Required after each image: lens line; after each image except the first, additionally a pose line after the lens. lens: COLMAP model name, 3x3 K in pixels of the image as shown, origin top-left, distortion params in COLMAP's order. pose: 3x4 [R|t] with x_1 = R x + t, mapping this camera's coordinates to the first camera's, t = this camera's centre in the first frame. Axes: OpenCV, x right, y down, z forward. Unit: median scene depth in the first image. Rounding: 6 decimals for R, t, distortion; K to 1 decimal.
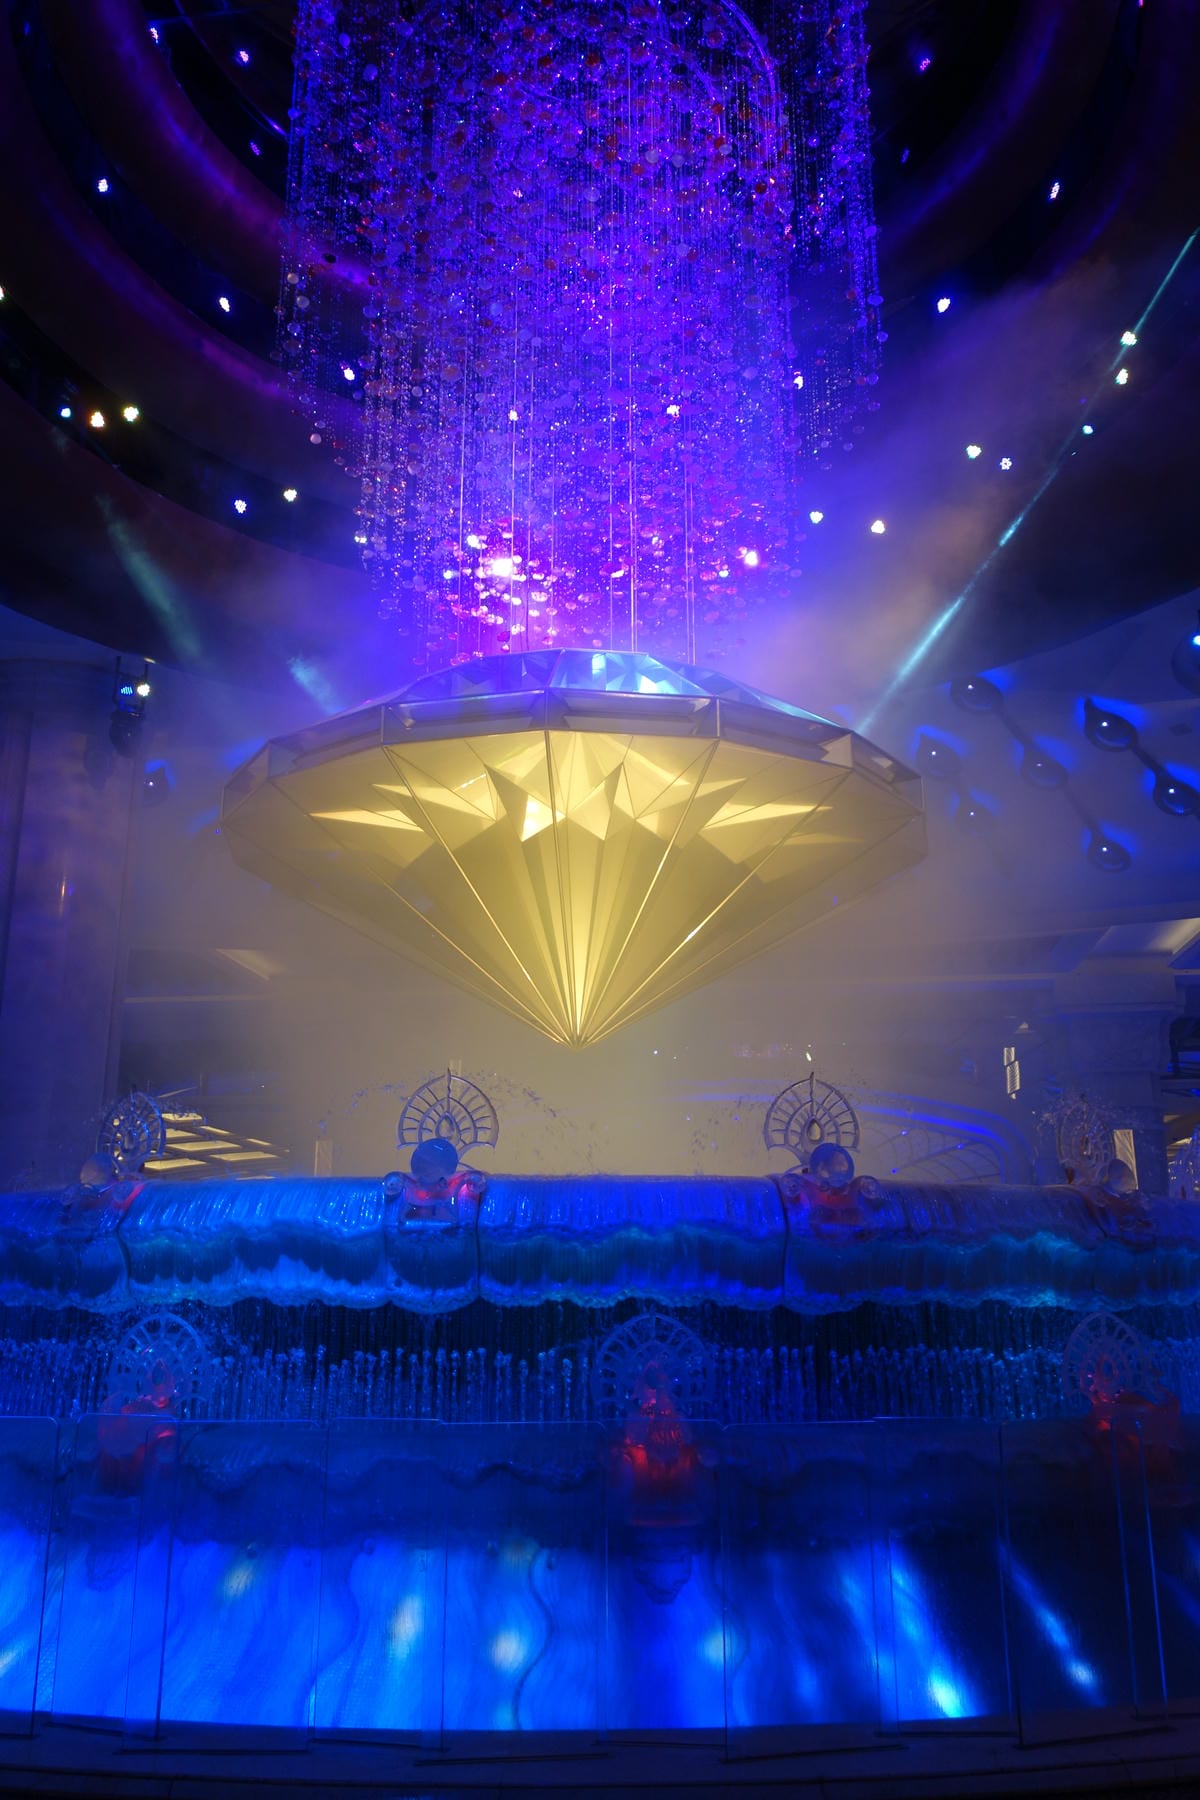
lens RADIAL K [[1427.5, 0, 591.4], [0, 1427.5, 897.7], [0, 0, 1]] dist [0.009575, -0.004896]
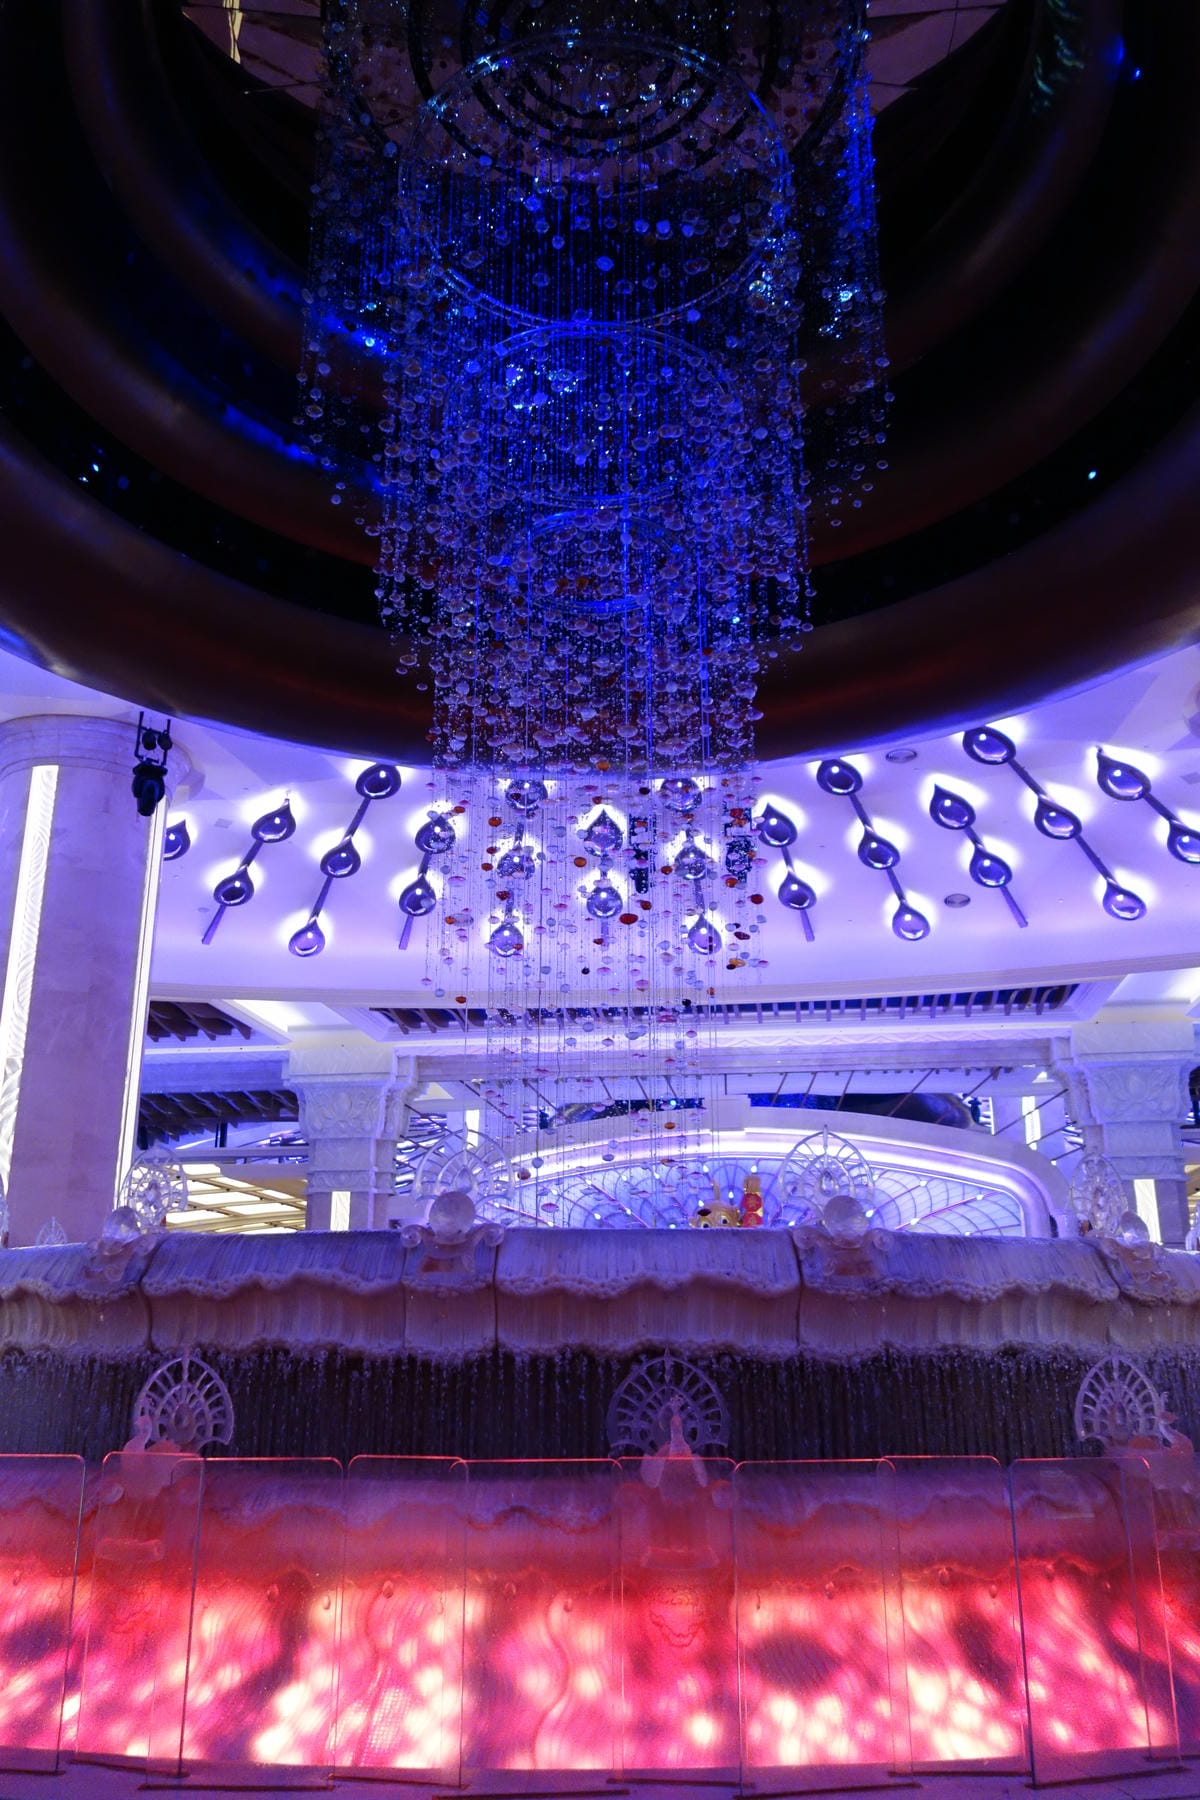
lens RADIAL K [[1427.5, 0, 594.8], [0, 1427.5, 899.0], [0, 0, 1]] dist [0.009575, -0.004896]
pose [[0.999935, -0.004683, -0.010439, 0.001518], [0.004323, 0.999405, -0.034215, 0.000151], [0.010593, 0.034168, 0.999360, -0.010619]]
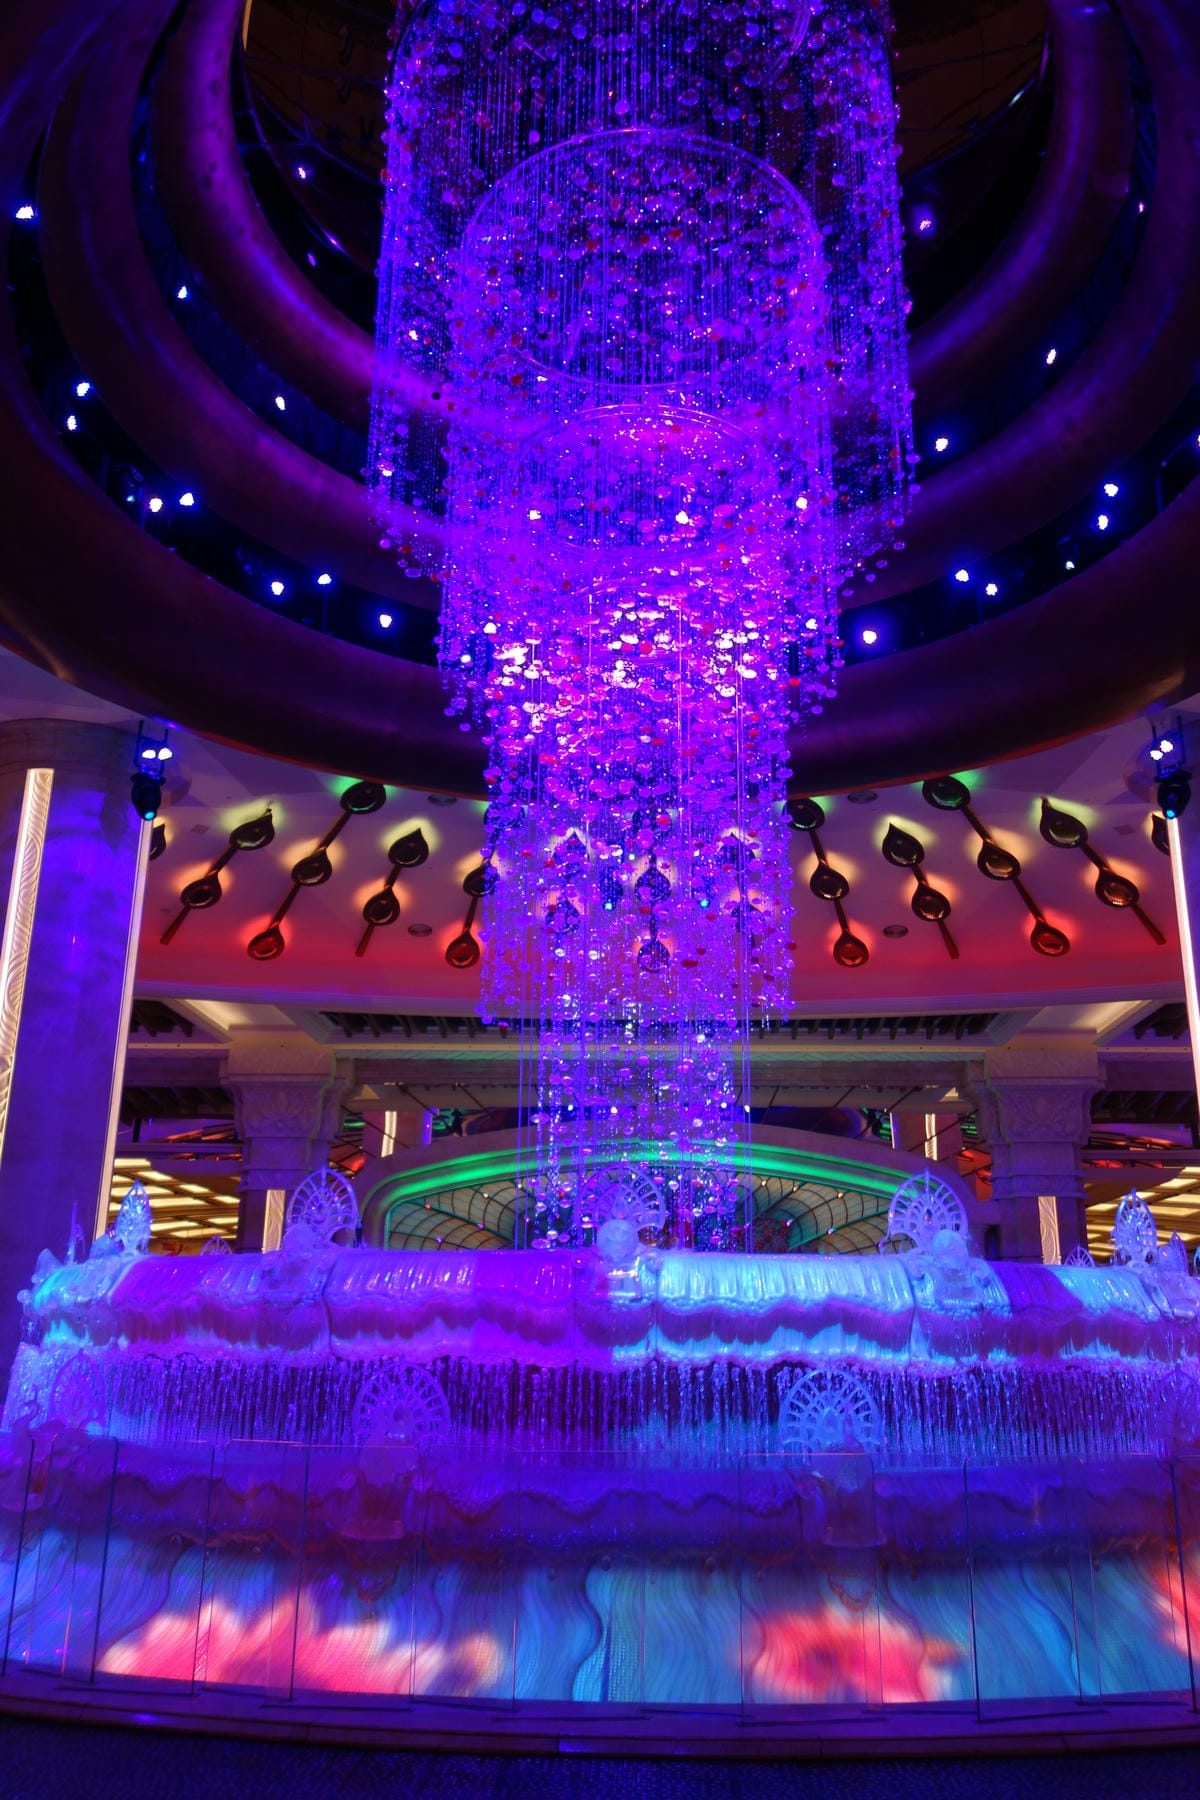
lens RADIAL K [[1427.5, 0, 599.1], [0, 1427.5, 902.3], [0, 0, 1]] dist [0.009575, -0.004896]
pose [[0.996350, 0.036318, 0.077245, -0.105844], [-0.033959, 0.998922, -0.031637, -0.022370], [-0.078310, 0.028899, 0.996510, -0.078049]]
